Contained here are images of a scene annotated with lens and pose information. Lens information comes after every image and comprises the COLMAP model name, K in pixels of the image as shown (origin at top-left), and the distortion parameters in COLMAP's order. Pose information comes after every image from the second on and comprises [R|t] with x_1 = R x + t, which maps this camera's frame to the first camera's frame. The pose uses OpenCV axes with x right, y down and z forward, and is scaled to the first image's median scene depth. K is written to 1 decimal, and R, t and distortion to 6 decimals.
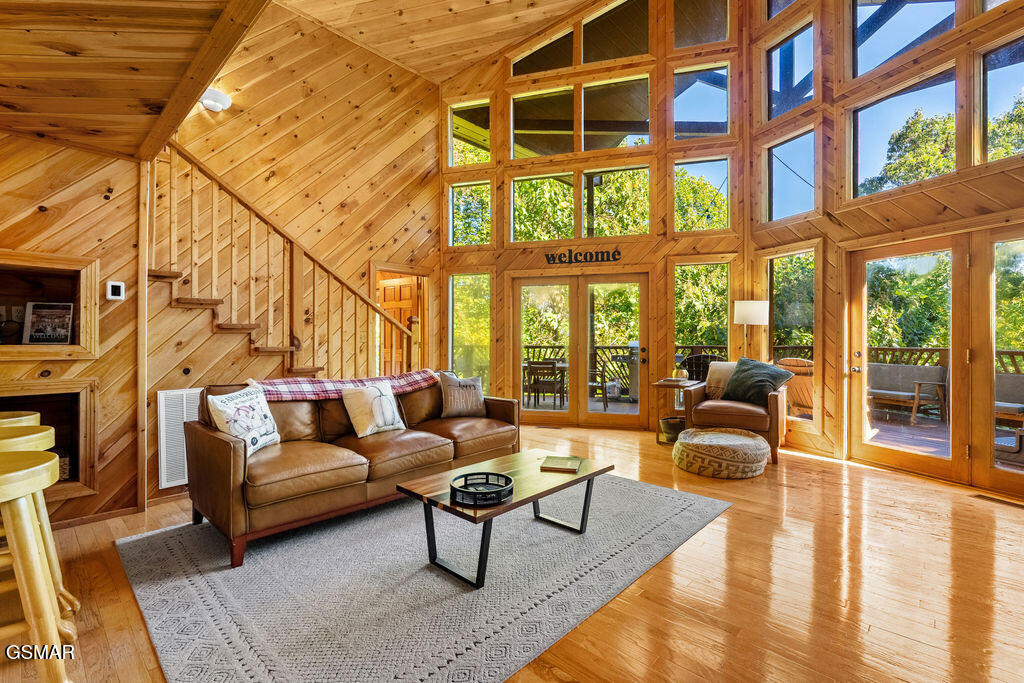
lens RADIAL K [[454.1, 0, 512.9], [0, 454.1, 338.1], [0, 0, 1]] dist [-0.004874, 0.000361]
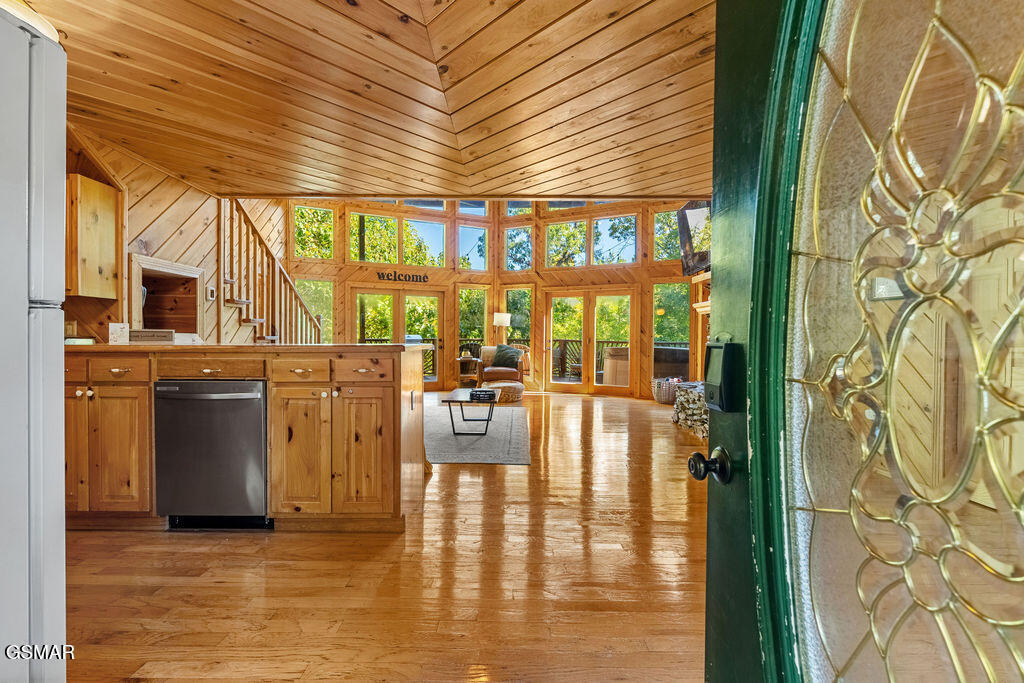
lens RADIAL K [[454.1, 0, 508.3], [0, 454.1, 341.2], [0, 0, 1]] dist [-0.004874, 0.000361]
pose [[0.735261, -0.002321, 0.677780, -0.660942], [-0.007631, 0.999902, 0.011702, 0.009307], [-0.677741, -0.013776, 0.735172, -0.349975]]
